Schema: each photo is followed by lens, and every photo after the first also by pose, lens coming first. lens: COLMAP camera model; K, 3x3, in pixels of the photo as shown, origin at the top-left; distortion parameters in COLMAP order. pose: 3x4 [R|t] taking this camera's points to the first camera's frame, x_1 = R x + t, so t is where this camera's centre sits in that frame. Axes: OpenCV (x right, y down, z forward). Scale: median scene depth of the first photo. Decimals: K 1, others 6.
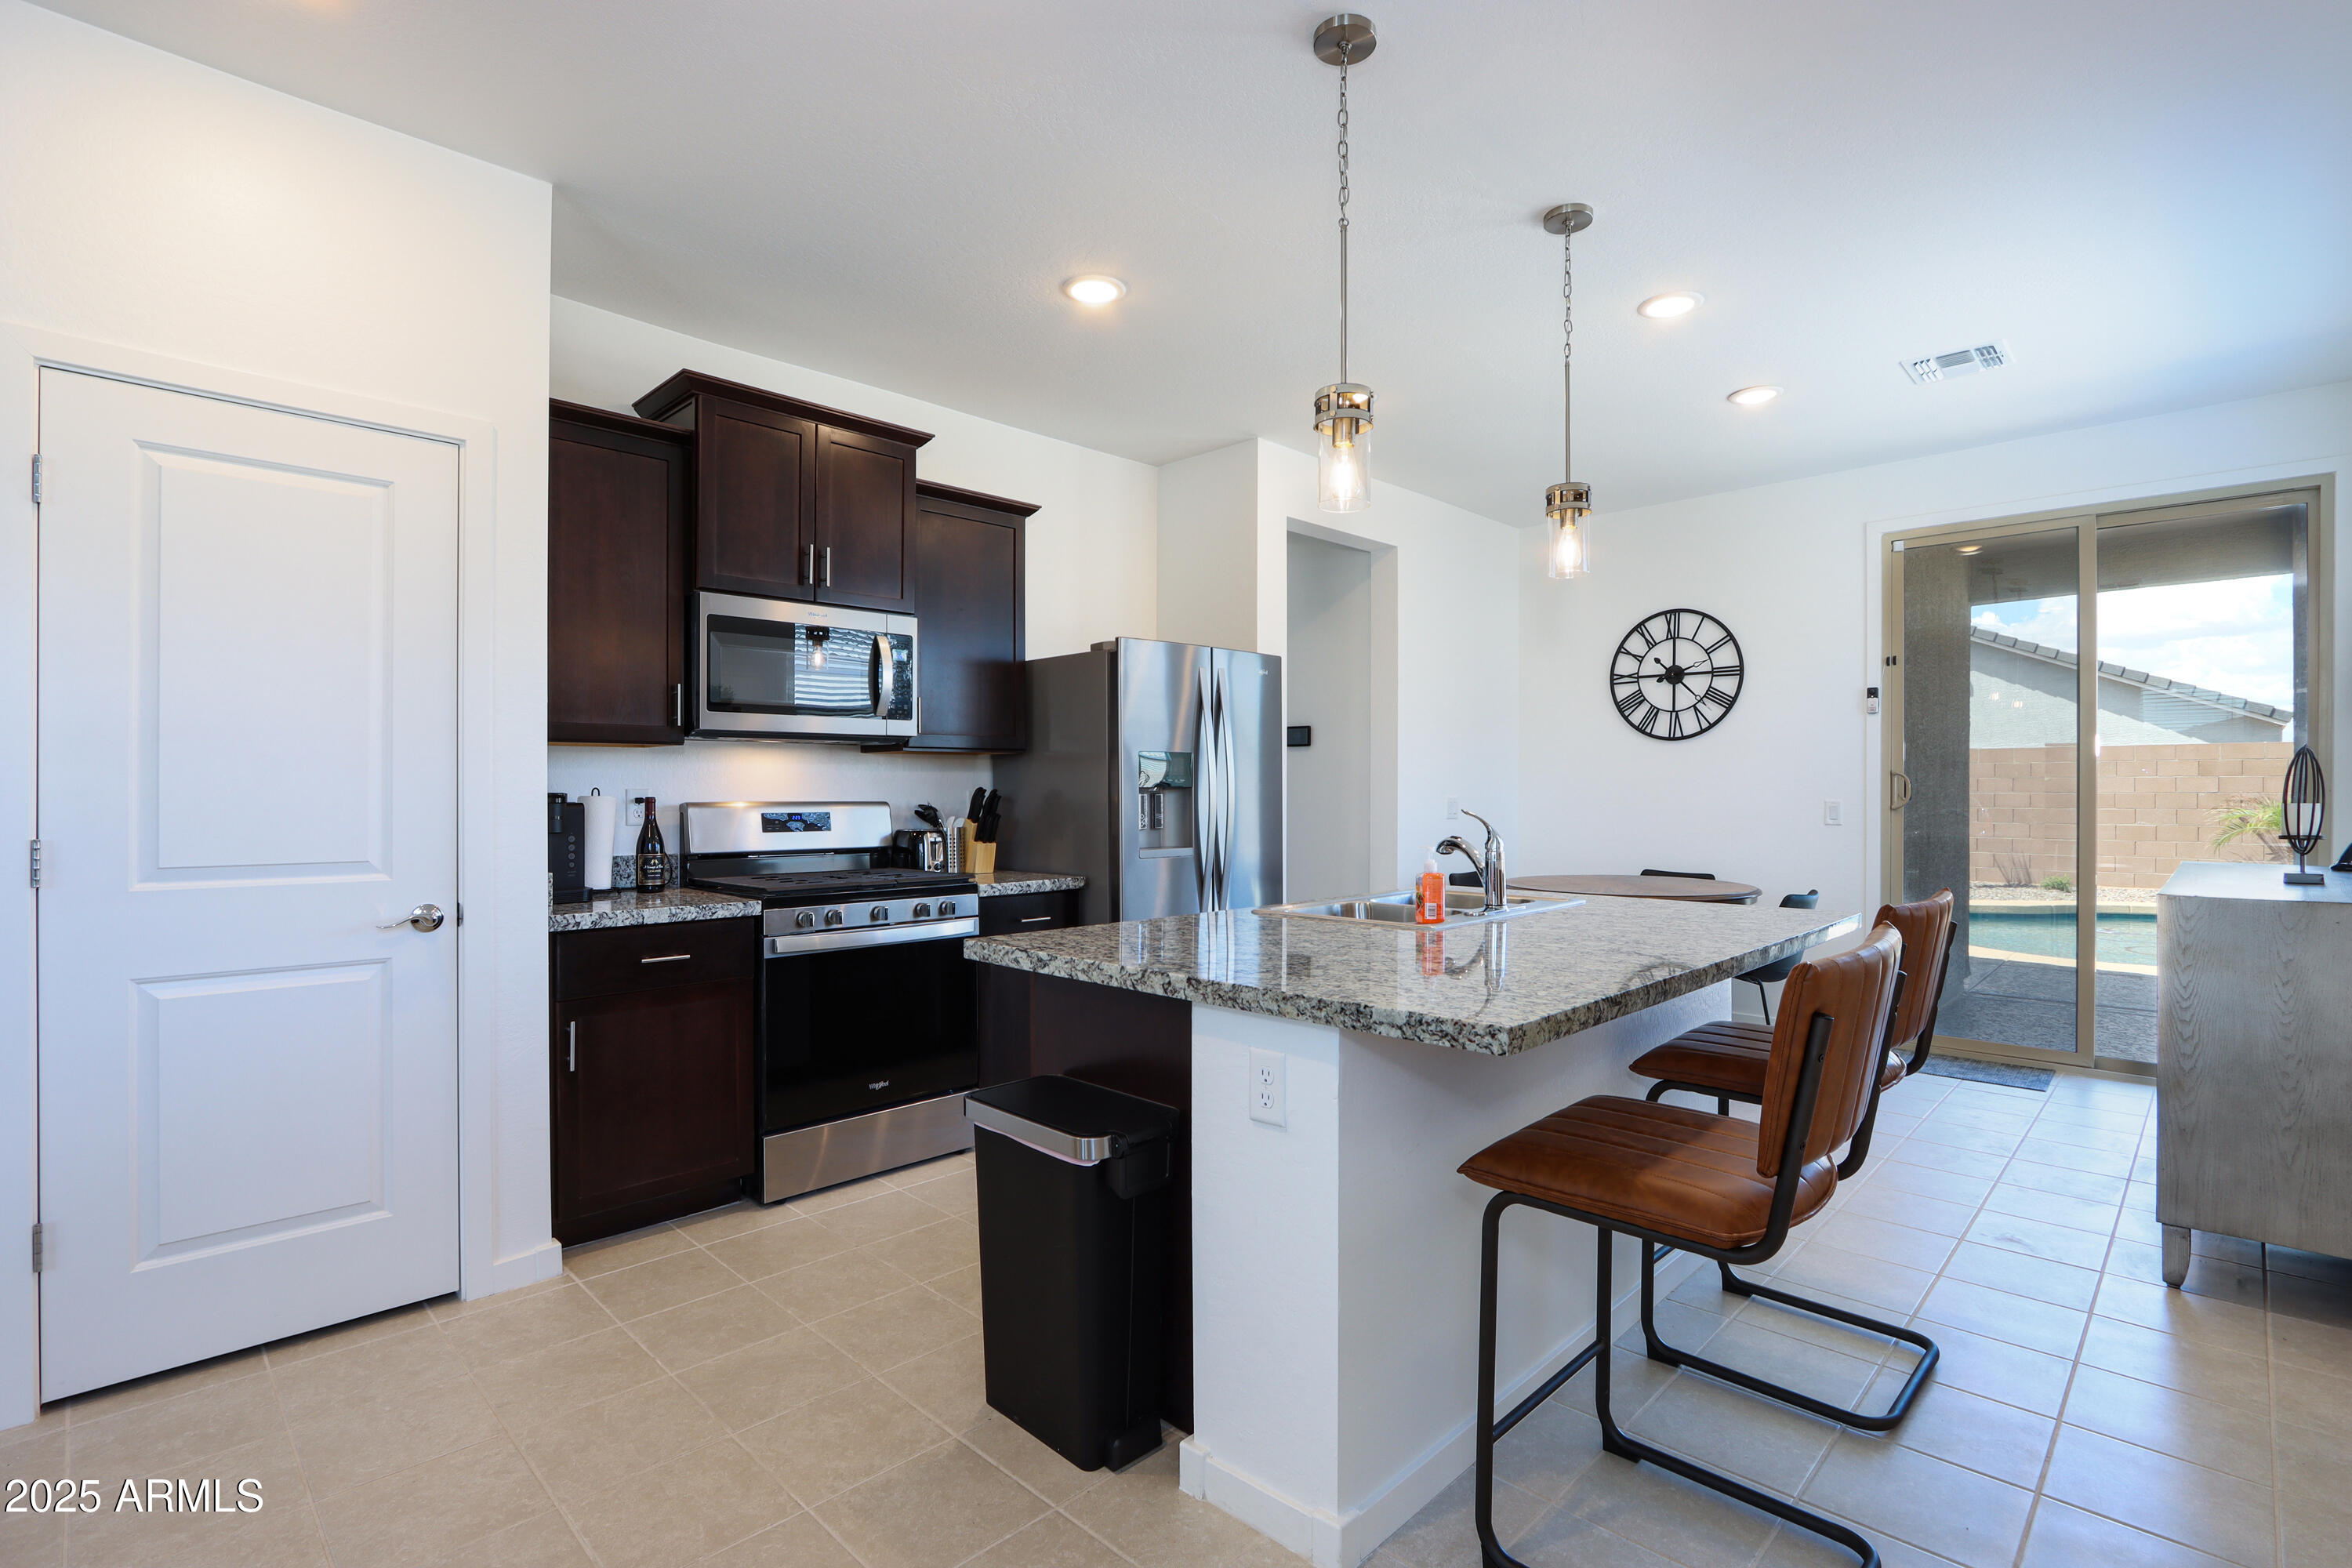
lens RADIAL K [[1104.4, 0, 1193.9], [0, 1104.4, 798.4], [0, 0, 1]] dist [-0.024337, 0.002263]
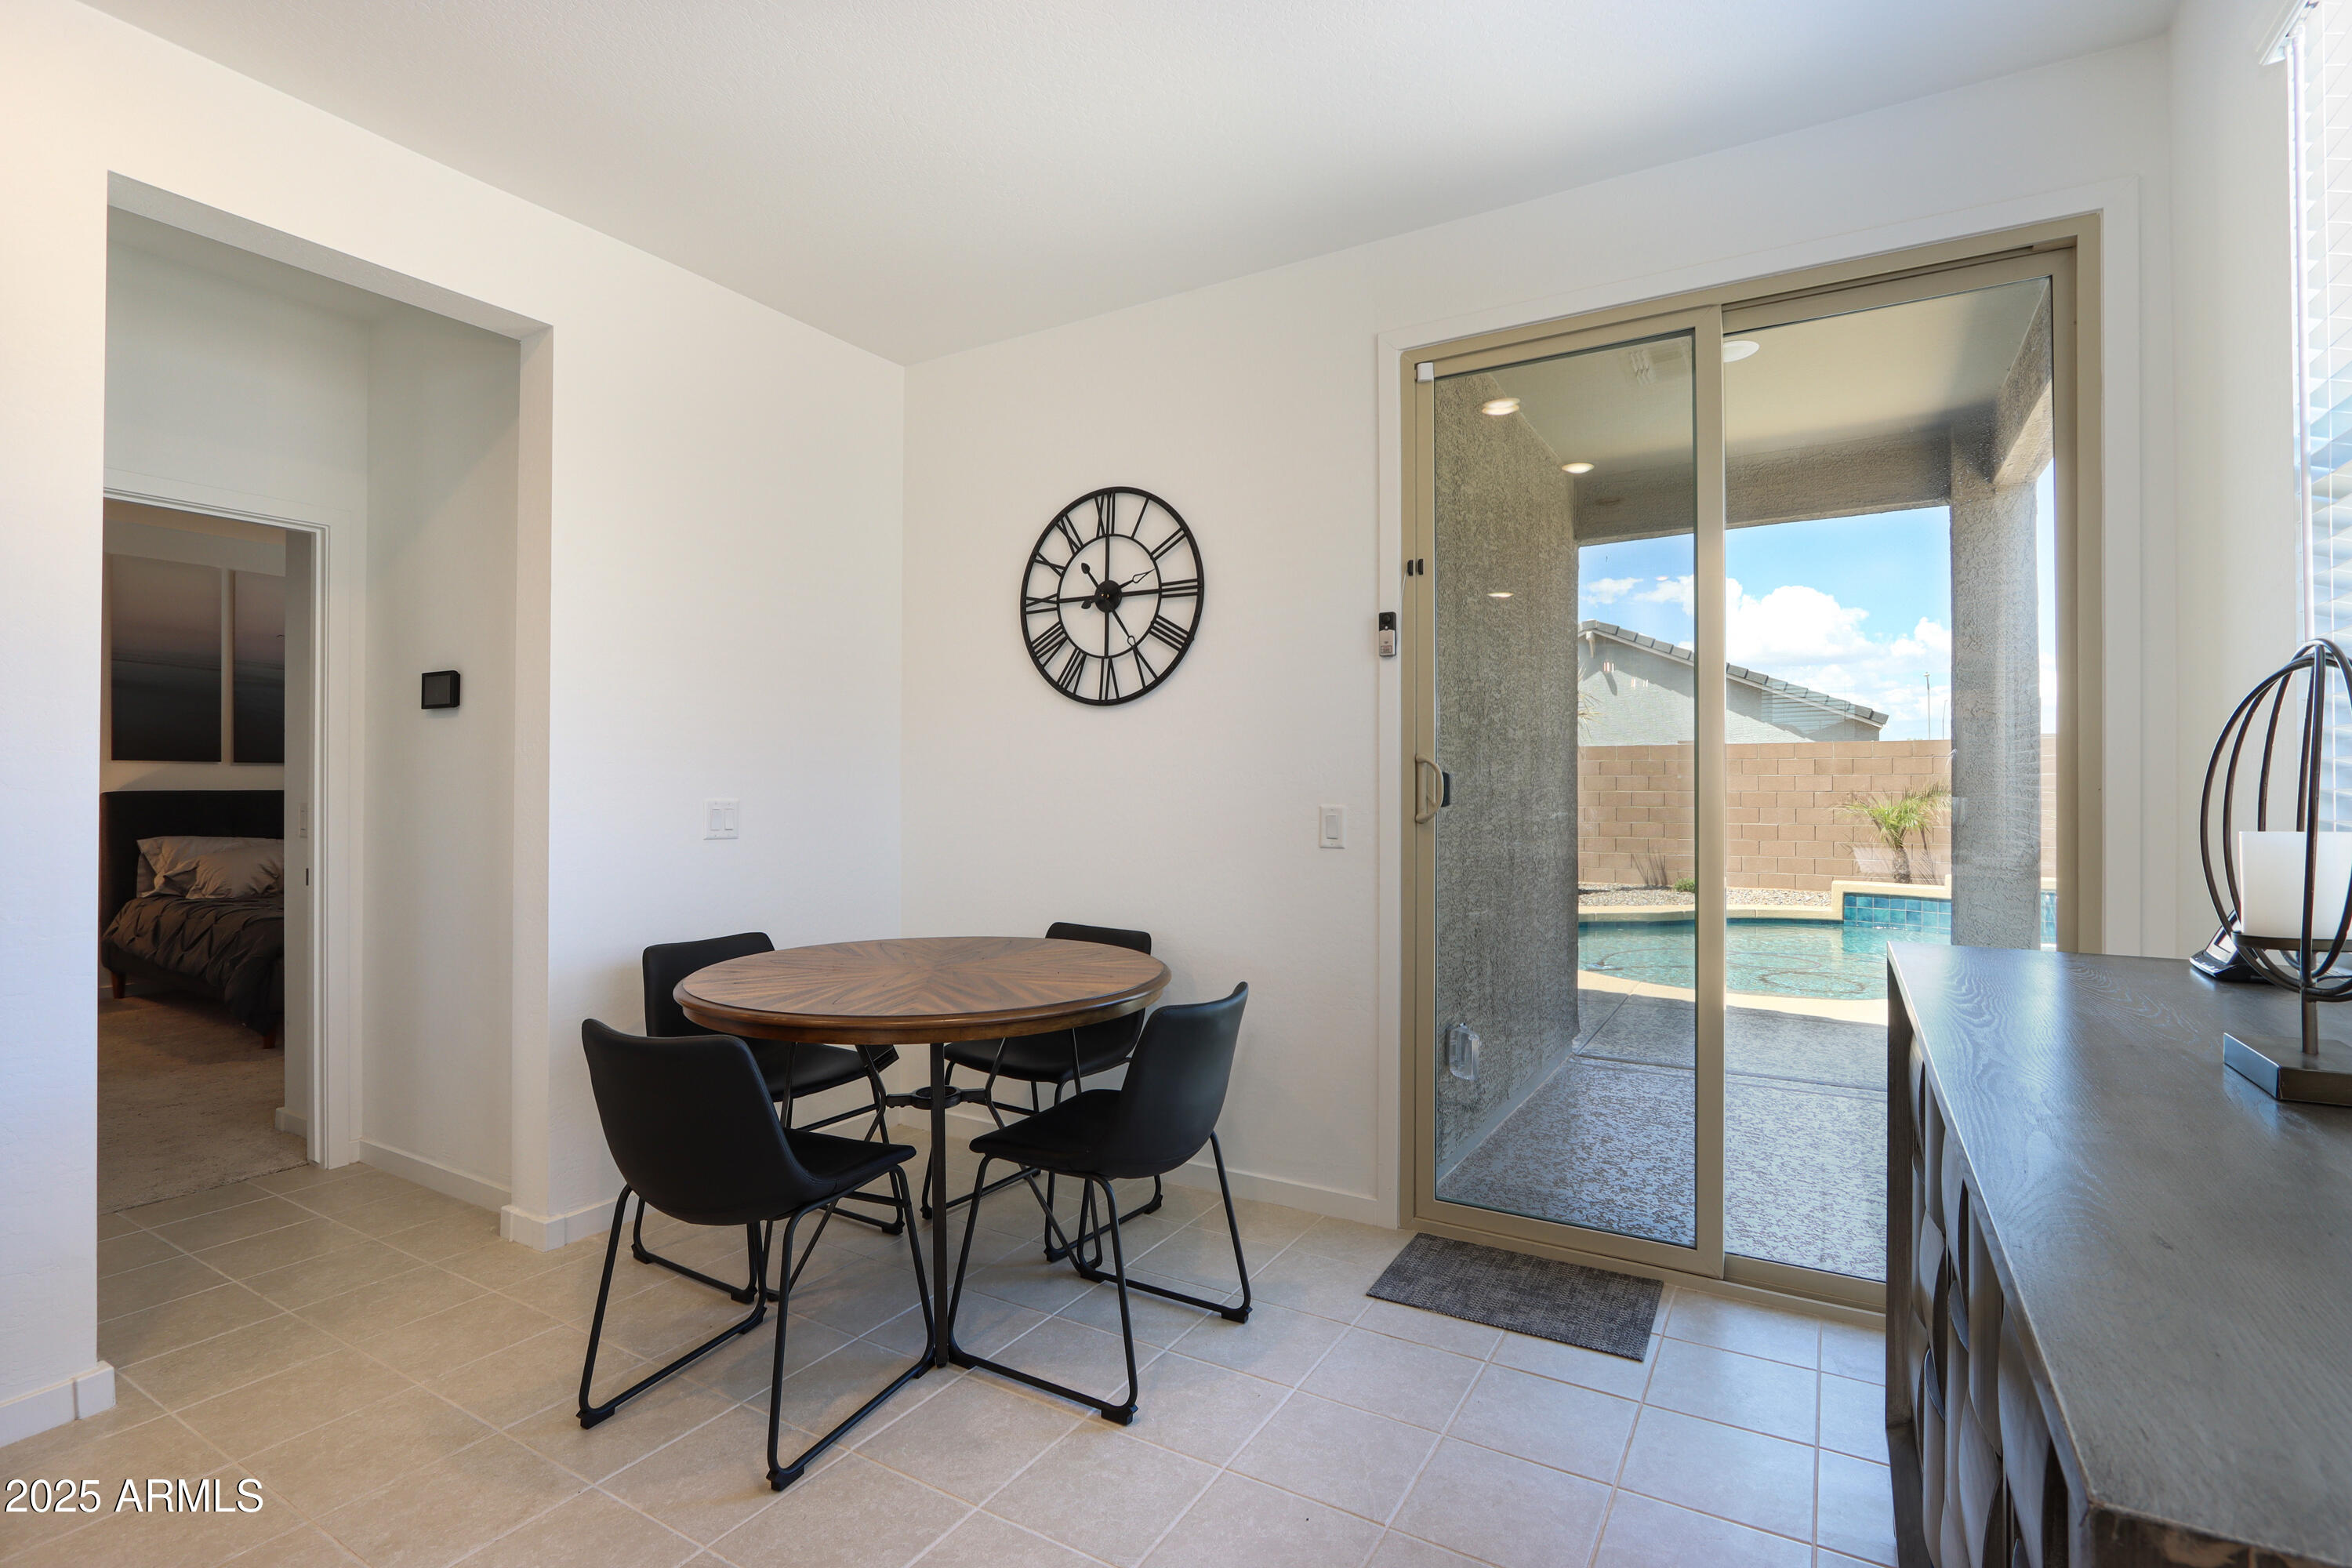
lens RADIAL K [[1104.4, 0, 1165.3], [0, 1104.4, 787.0], [0, 0, 1]] dist [-0.024337, 0.002263]
pose [[0.975569, 0.000373, 0.219694, 0.335320], [0.001667, 0.999957, -0.009099, -0.002552], [-0.219688, 0.009243, 0.975526, 0.403993]]
